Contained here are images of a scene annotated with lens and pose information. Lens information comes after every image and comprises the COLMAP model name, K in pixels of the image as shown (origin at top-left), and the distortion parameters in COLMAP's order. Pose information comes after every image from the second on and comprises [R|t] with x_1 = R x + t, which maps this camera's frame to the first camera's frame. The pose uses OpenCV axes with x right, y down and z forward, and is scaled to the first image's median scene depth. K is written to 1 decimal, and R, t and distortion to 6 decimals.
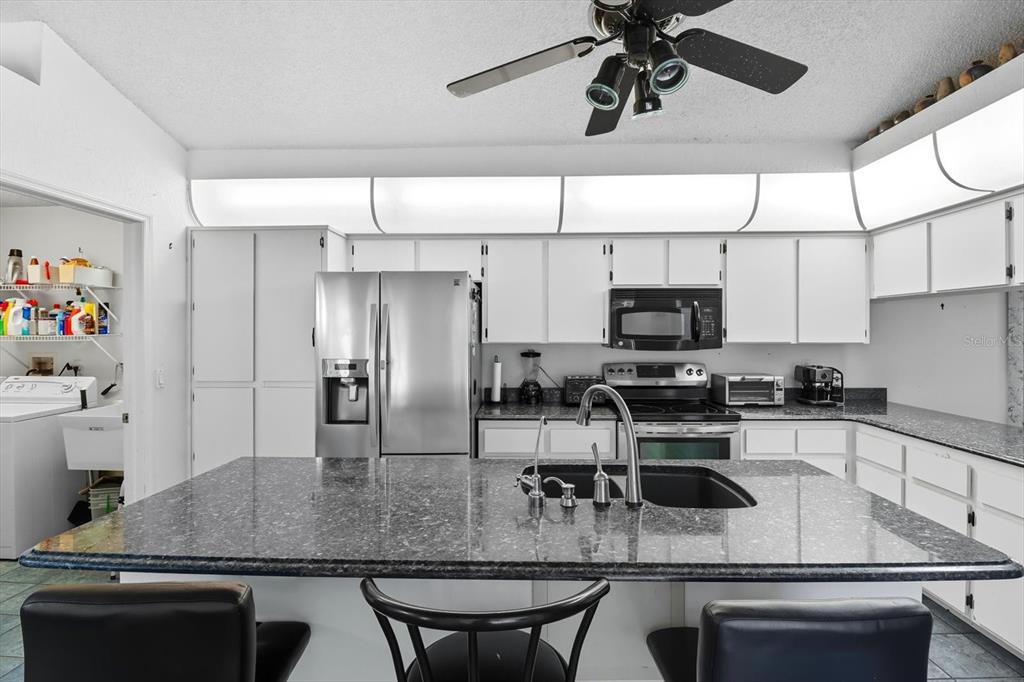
lens RADIAL K [[480.5, 0, 513.9], [0, 480.5, 331.4], [0, 0, 1]] dist [-0.009043, -0.007608]
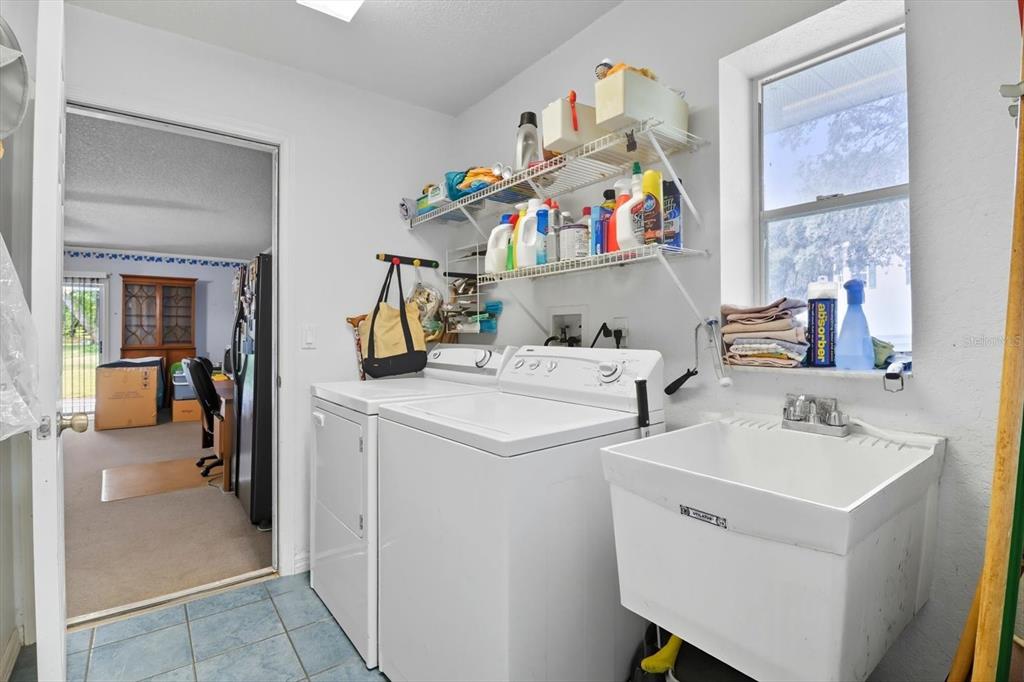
lens RADIAL K [[480.5, 0, 513.3], [0, 480.5, 334.4], [0, 0, 1]] dist [-0.009043, -0.007608]
pose [[0.627542, -0.000596, -0.778582, -0.643635], [0.005739, 0.999976, 0.003860, 0.080601], [0.778562, -0.006891, 0.627530, 0.643433]]
